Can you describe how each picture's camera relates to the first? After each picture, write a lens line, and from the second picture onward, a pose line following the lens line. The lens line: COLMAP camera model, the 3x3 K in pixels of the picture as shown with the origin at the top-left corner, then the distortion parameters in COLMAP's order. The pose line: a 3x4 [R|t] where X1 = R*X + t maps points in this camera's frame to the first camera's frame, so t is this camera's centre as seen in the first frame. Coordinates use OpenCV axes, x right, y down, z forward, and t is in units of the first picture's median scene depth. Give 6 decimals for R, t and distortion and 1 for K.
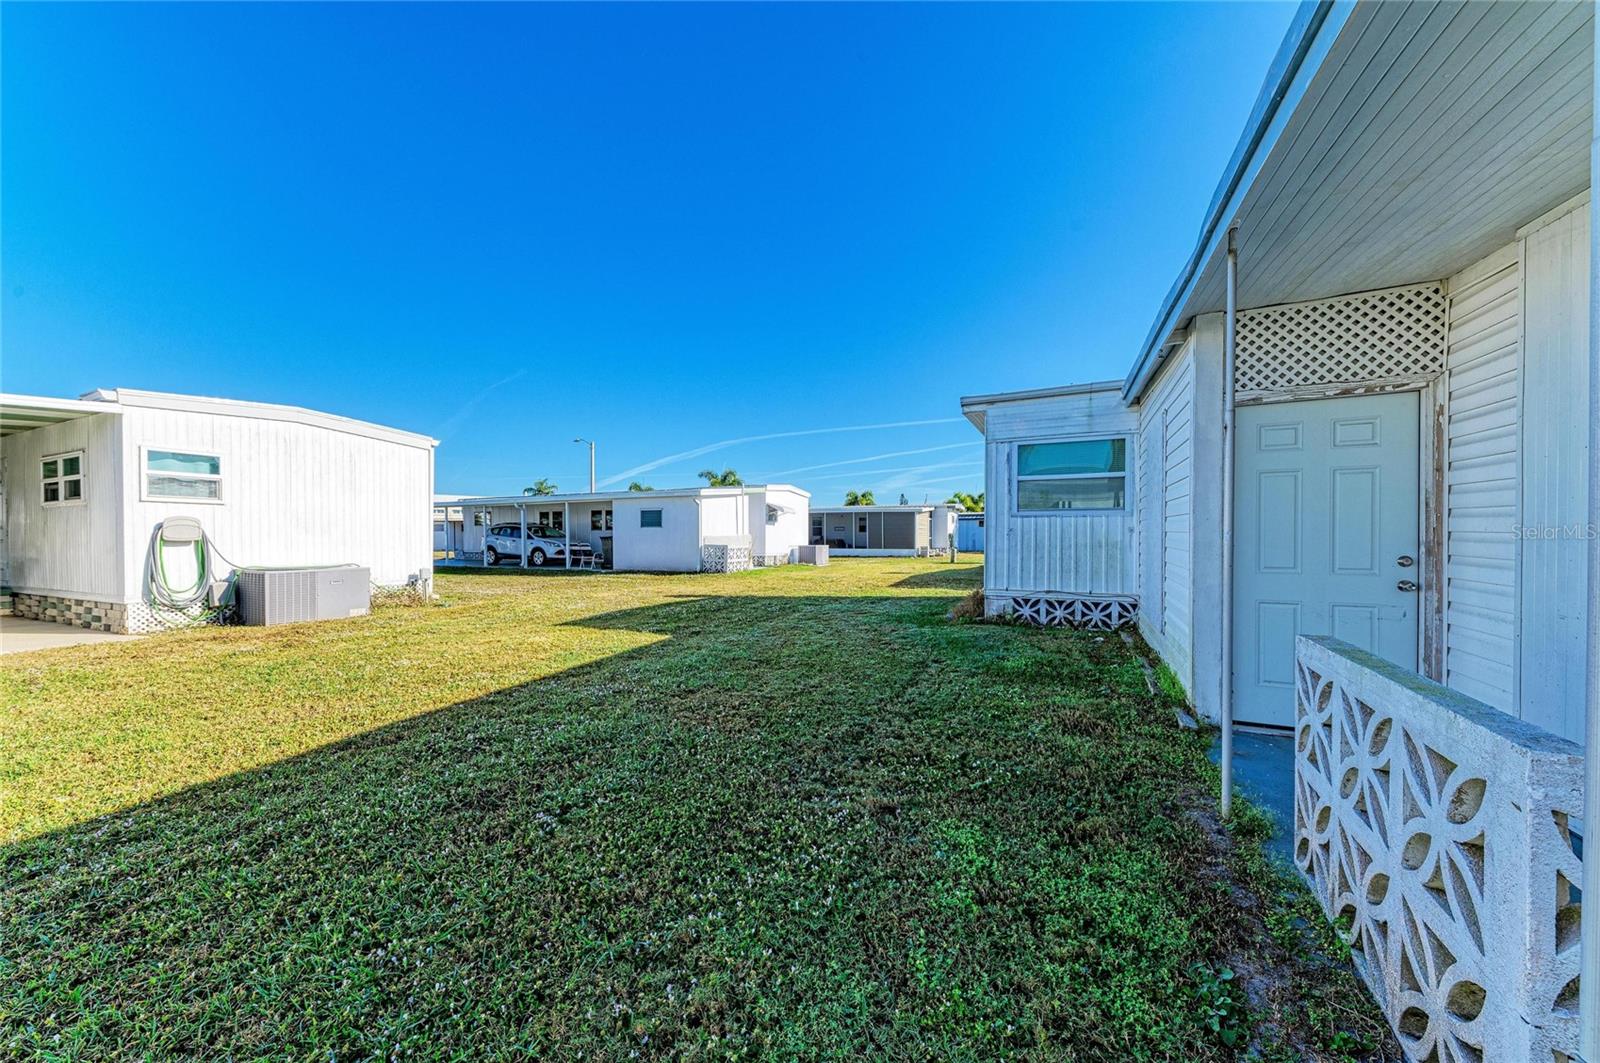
lens RADIAL K [[560.3, 0, 793.3], [0, 560.3, 539.0], [0, 0, 1]] dist [0.000125, -0.000008]
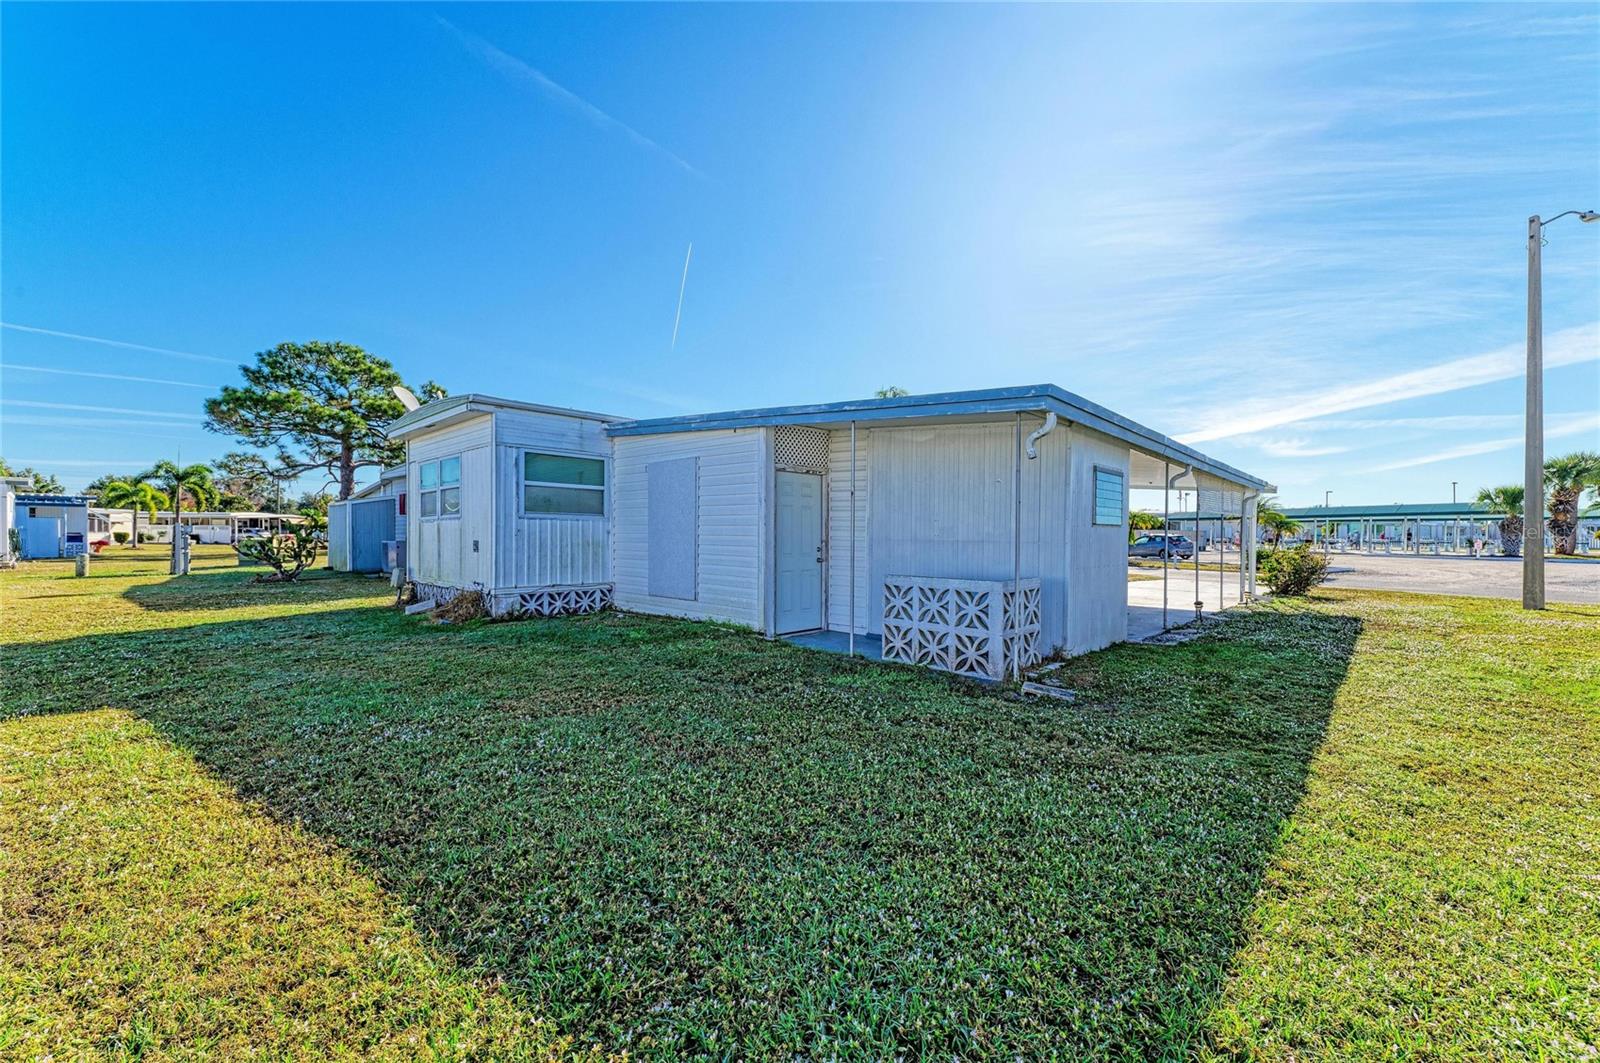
lens RADIAL K [[631.0, 0, 812.3], [0, 631.0, 542.6], [0, 0, 1]] dist [0.002087, 0.000027]
pose [[0.293528, -0.006821, 0.955926, -0.627506], [-0.000311, 0.999974, 0.007231, -0.002657], [-0.955950, -0.002420, 0.293518, 0.123827]]
